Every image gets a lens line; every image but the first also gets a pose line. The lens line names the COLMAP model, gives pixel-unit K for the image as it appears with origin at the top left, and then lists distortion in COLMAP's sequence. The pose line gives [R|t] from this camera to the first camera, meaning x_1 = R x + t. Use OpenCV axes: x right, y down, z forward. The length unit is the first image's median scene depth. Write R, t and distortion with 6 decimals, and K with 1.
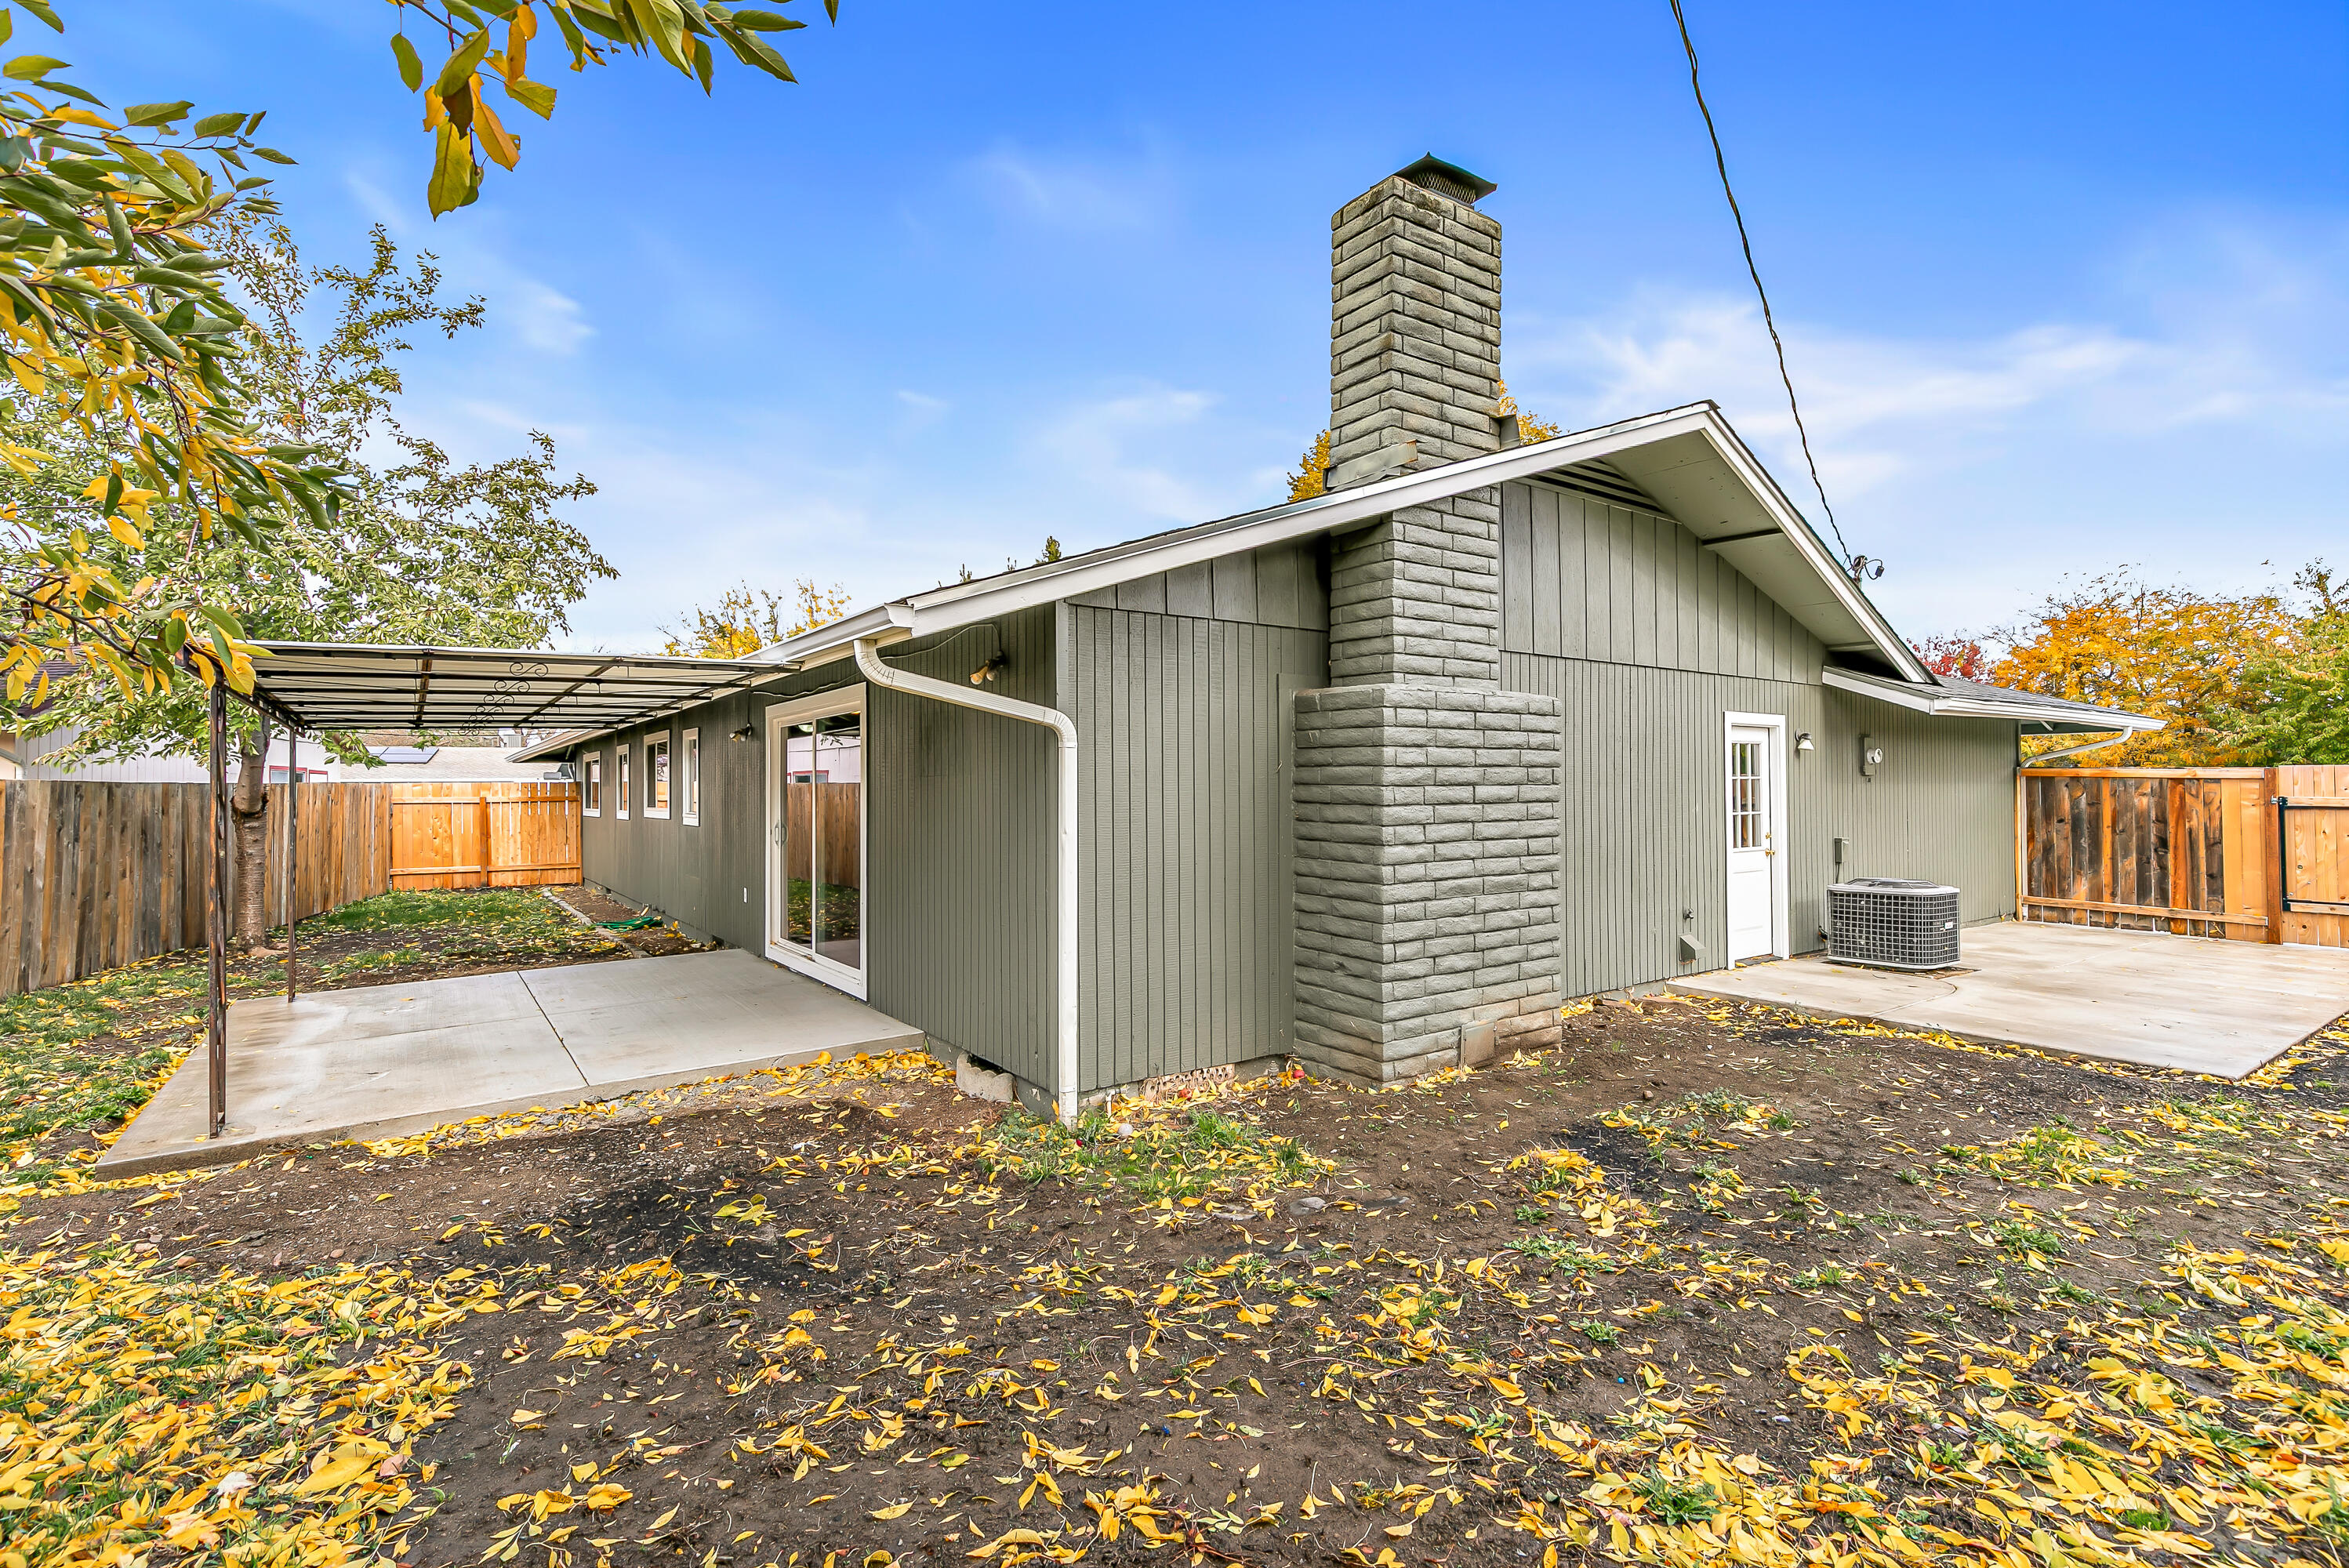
lens RADIAL K [[1081.5, 0, 1175.7], [0, 1081.5, 780.5], [0, 0, 1]] dist [-0.001651, -0.000027]
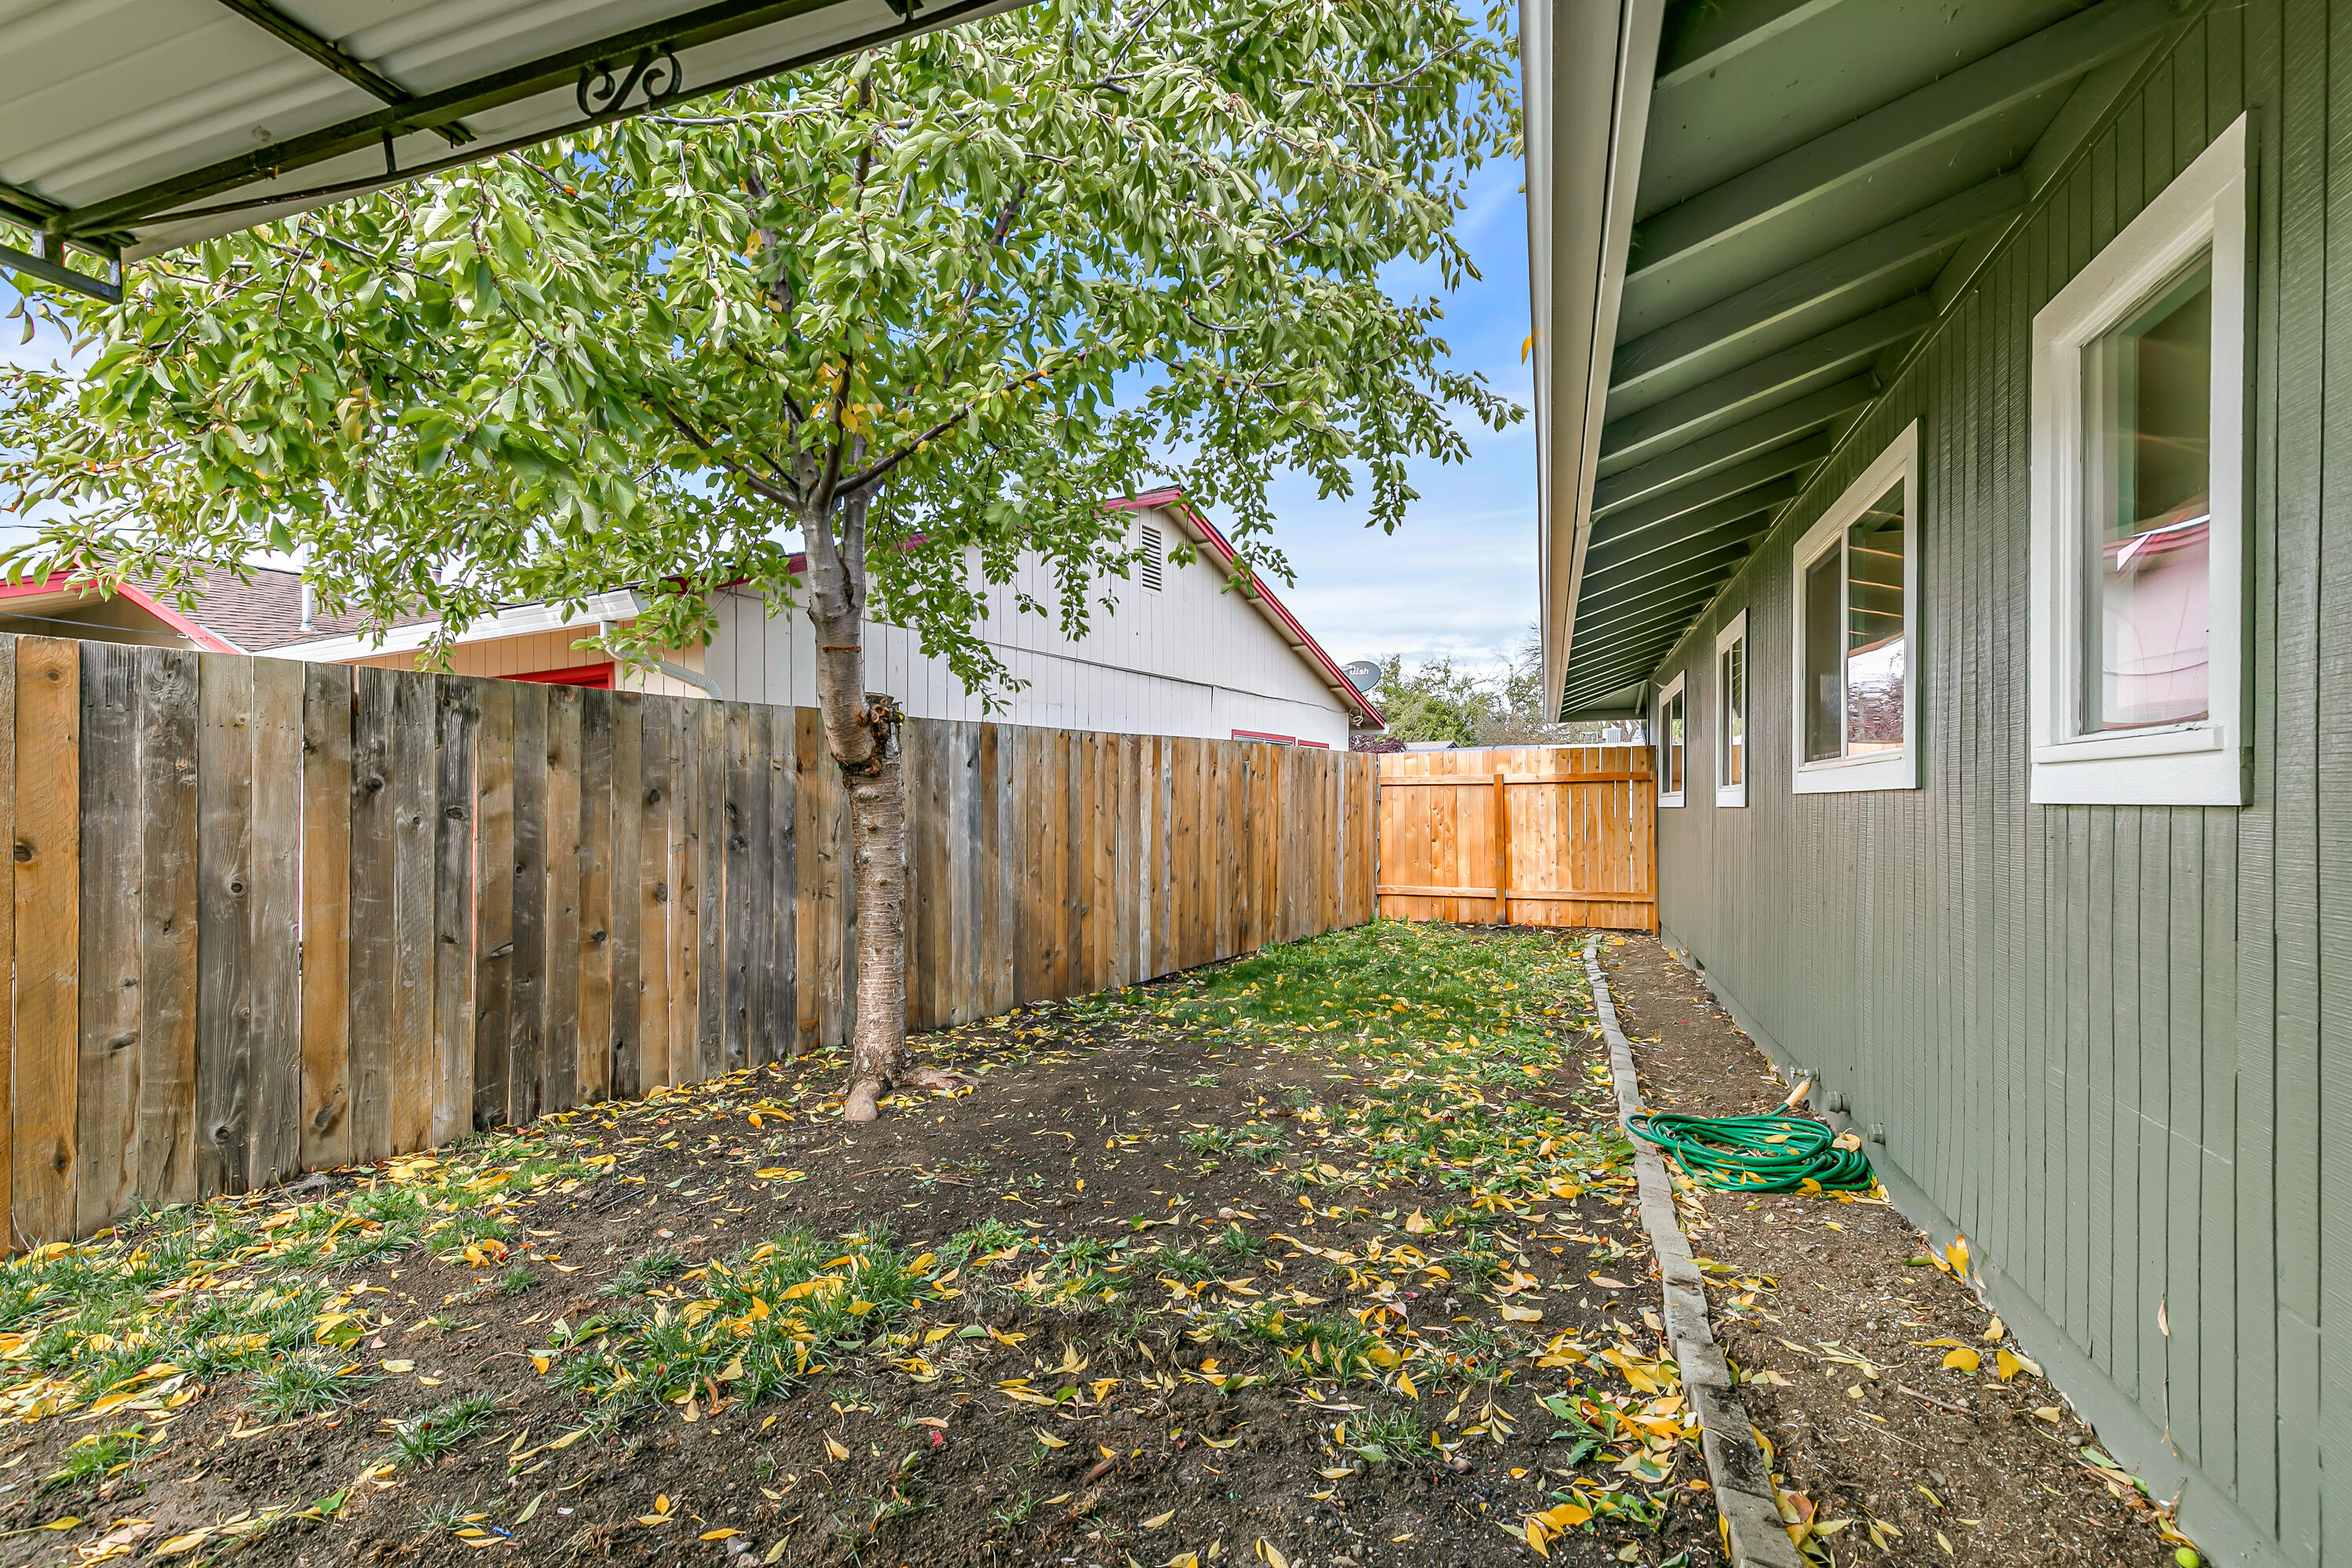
lens RADIAL K [[1082.9, 0, 1172.7], [0, 1082.9, 791.9], [0, 0, 1]] dist [-0.001651, -0.000027]
pose [[0.578011, -0.002833, -0.816024, -0.257433], [0.005555, 0.999984, 0.000462, 0.024109], [0.816010, -0.004800, 0.578018, 0.508840]]
